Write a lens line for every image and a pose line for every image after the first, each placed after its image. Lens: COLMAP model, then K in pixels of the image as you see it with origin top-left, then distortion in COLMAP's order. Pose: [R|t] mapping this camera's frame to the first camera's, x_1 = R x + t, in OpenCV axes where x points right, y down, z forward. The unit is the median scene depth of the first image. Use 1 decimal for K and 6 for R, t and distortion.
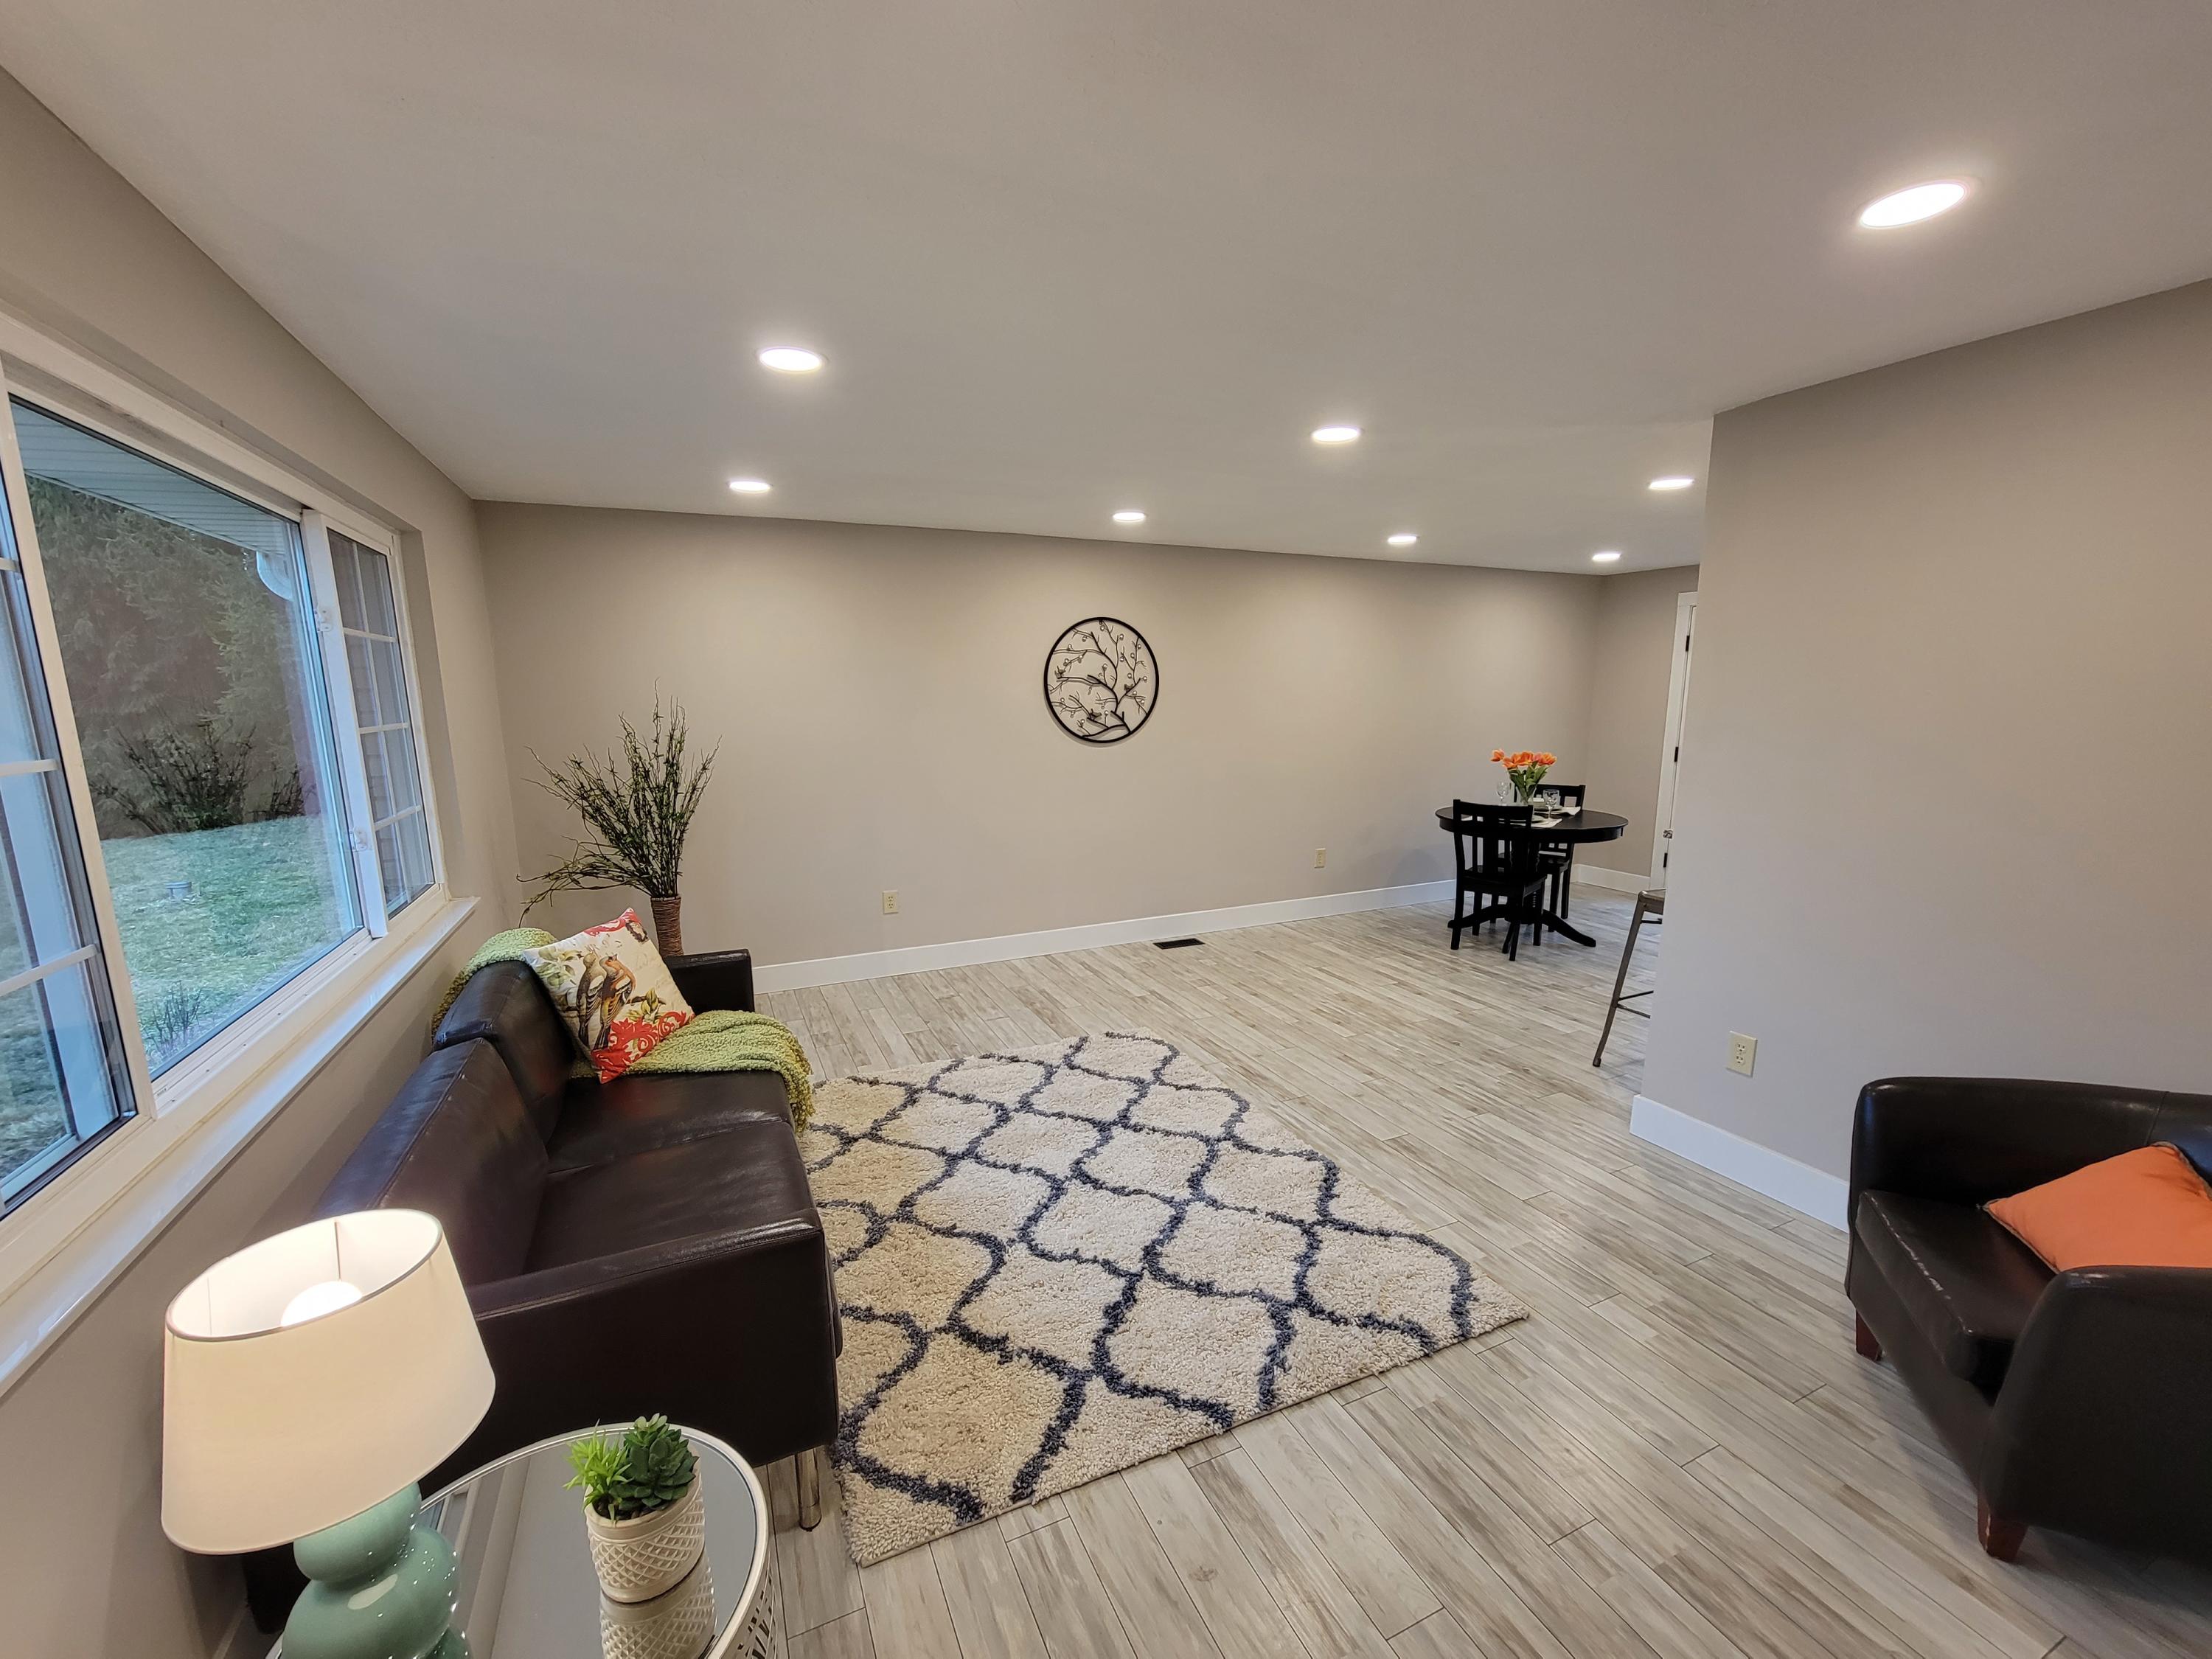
lens RADIAL K [[901.0, 0, 1128.4], [0, 901.0, 860.6], [0, 0, 1]] dist [0.000644, 0.001467]
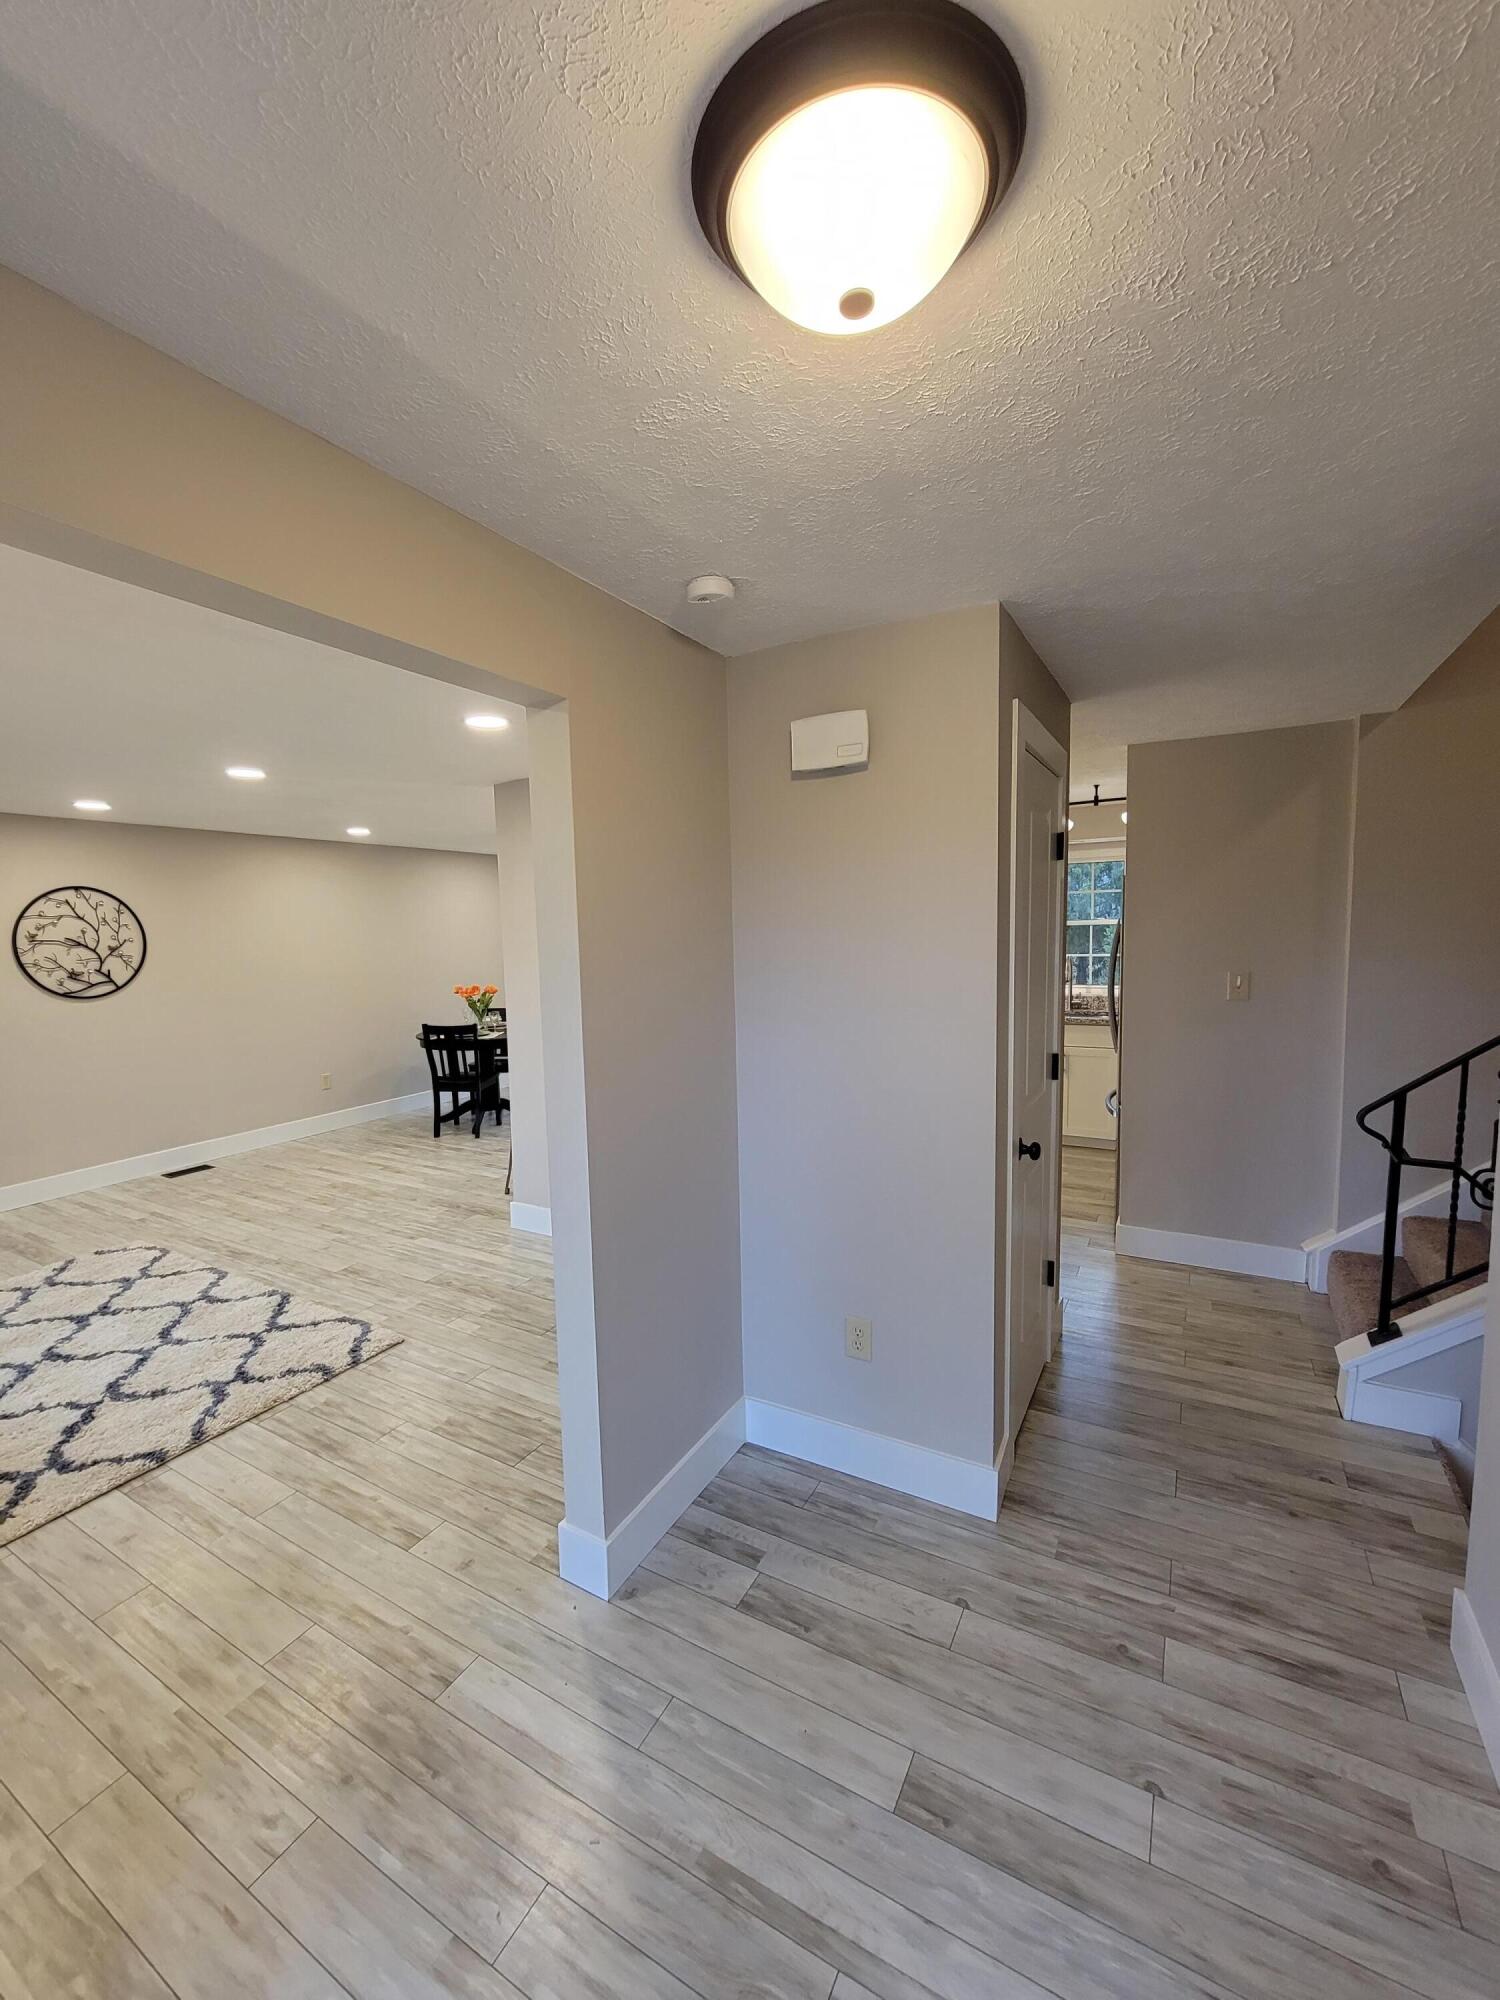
lens RADIAL K [[814.7, 0, 708.8], [0, 814.7, 1010.7], [0, 0, 1]] dist [0.000644, 0.001467]
pose [[0.838573, -0.071350, 0.540096, 0.099478], [0.122159, 0.990768, -0.058781, 0.050118], [-0.530916, 0.115270, 0.839548, -0.336622]]
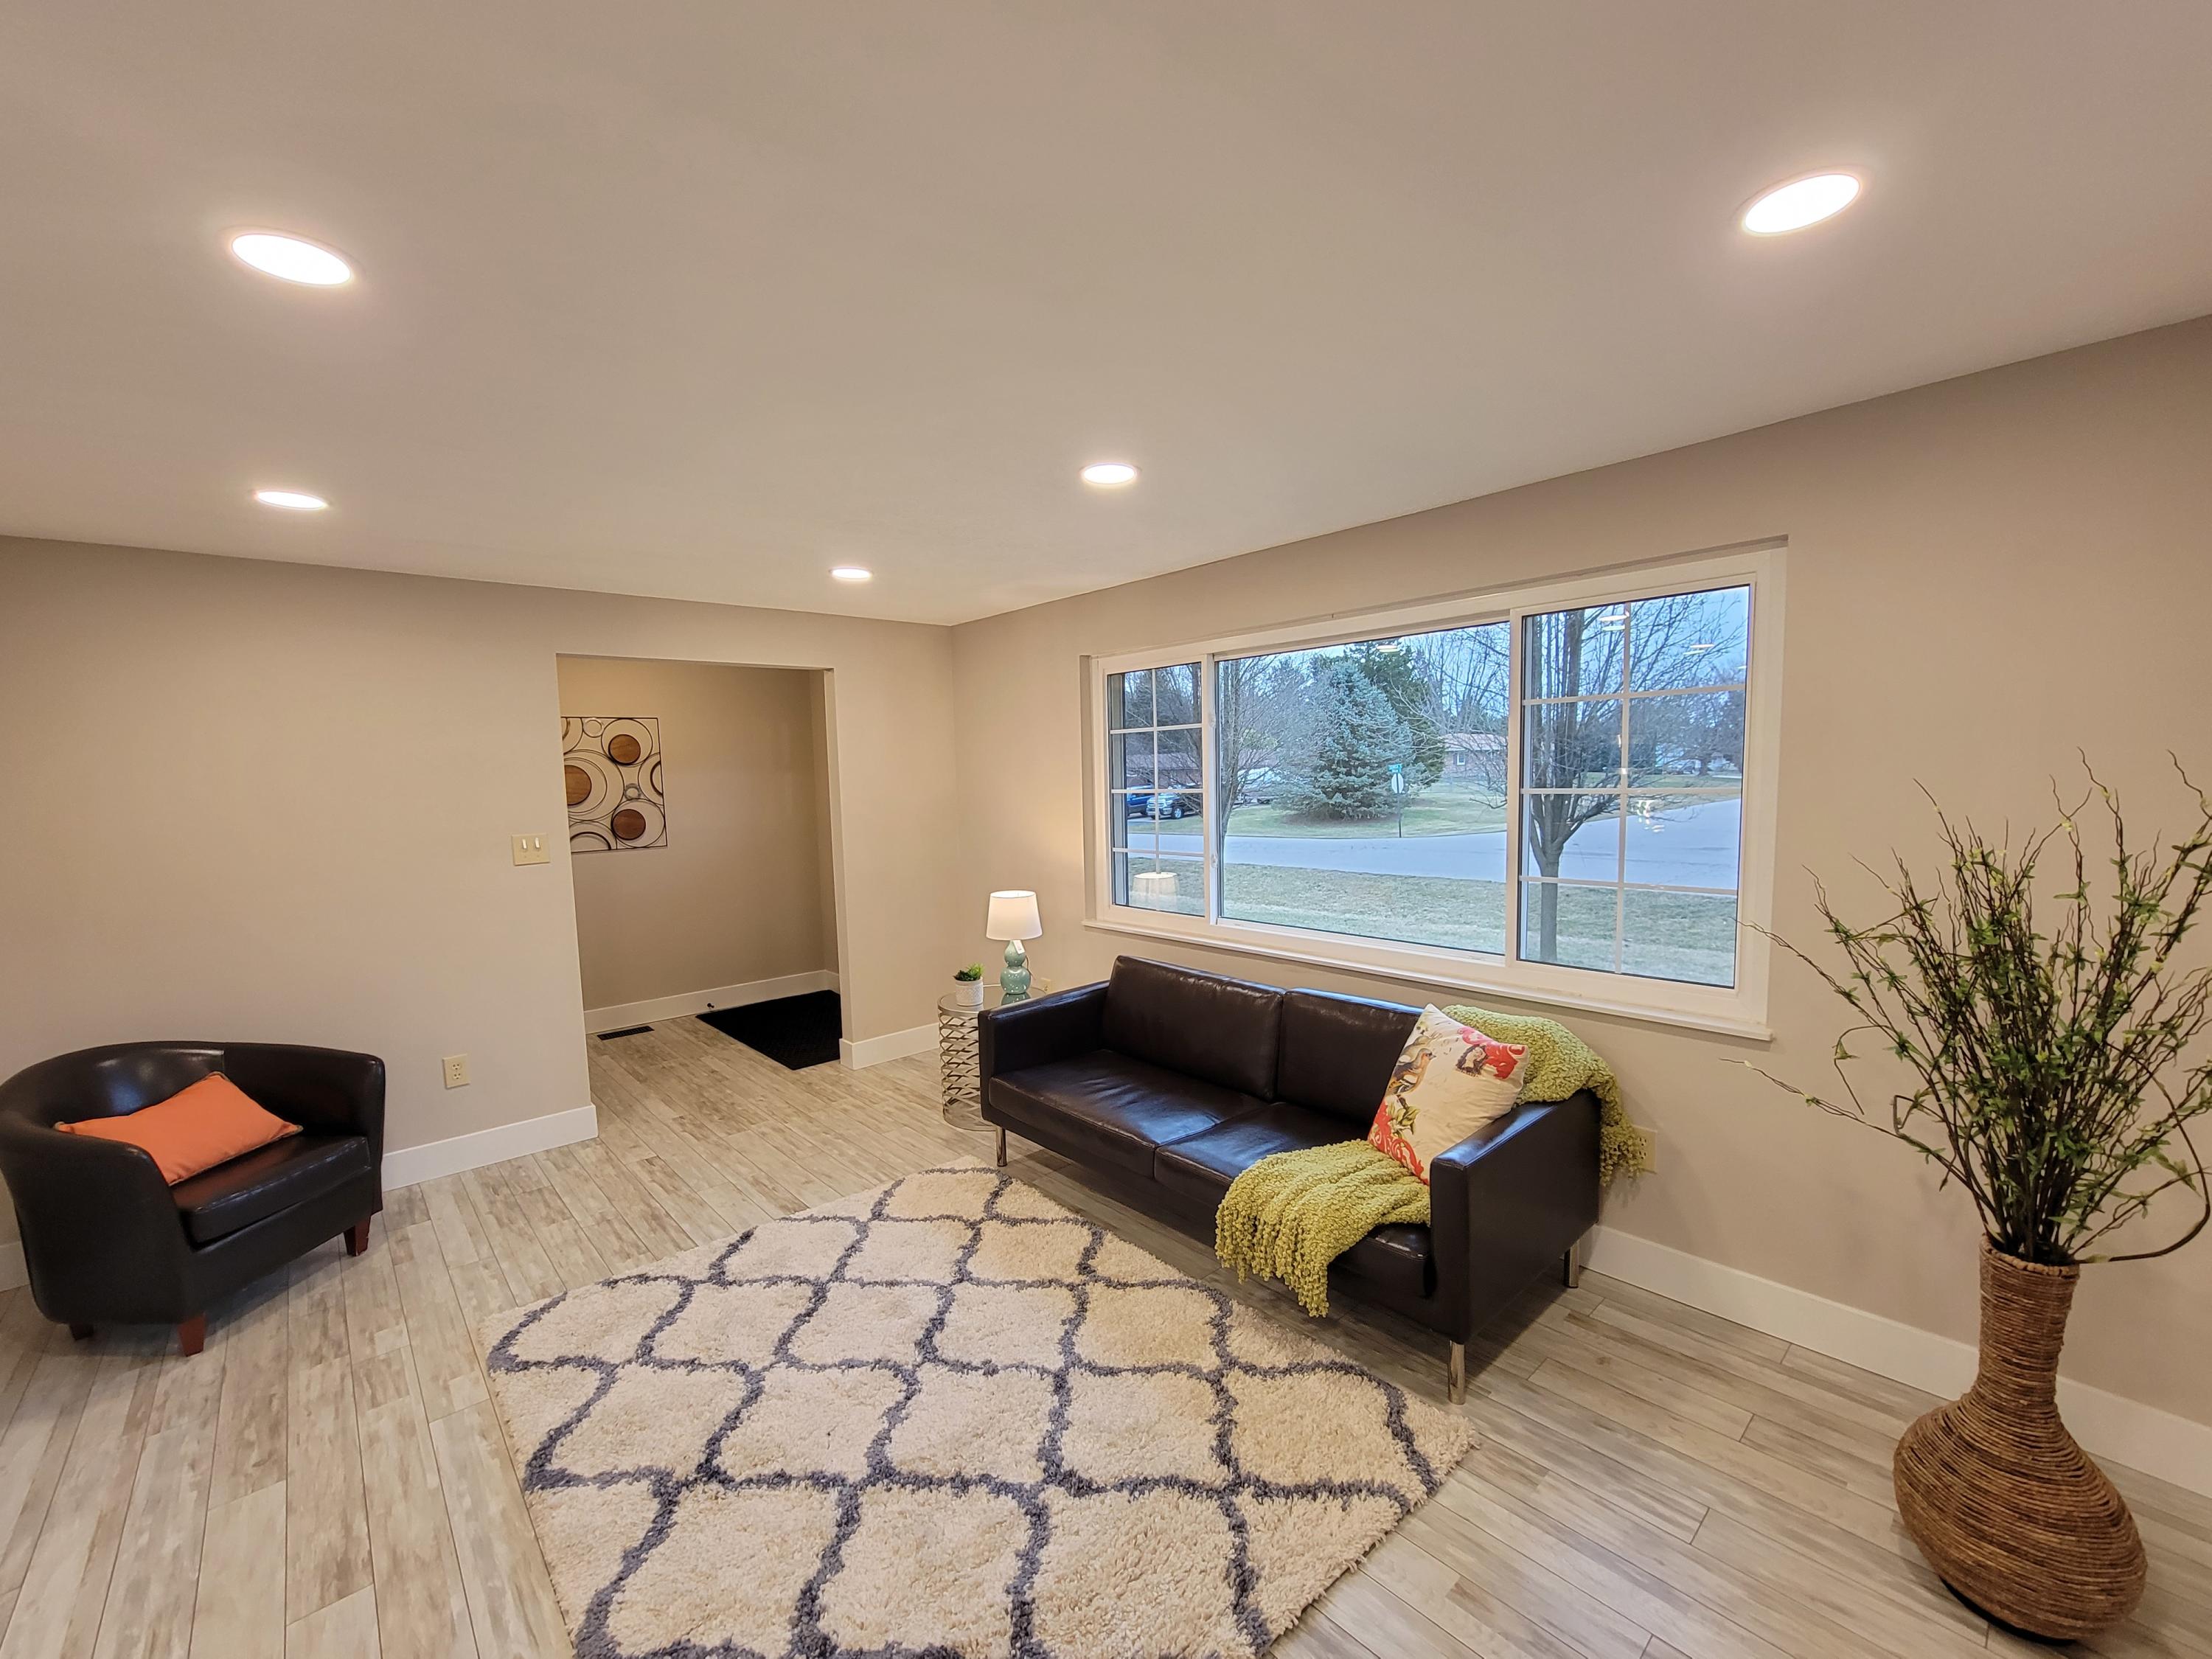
lens RADIAL K [[901.0, 0, 1113.1], [0, 901.0, 838.4], [0, 0, 1]] dist [0.000644, 0.001467]
pose [[-0.959044, 0.054217, -0.278020, -0.027320], [-0.018038, 0.967829, 0.250960, -0.248459], [0.282683, 0.245696, -0.927213, 1.318715]]
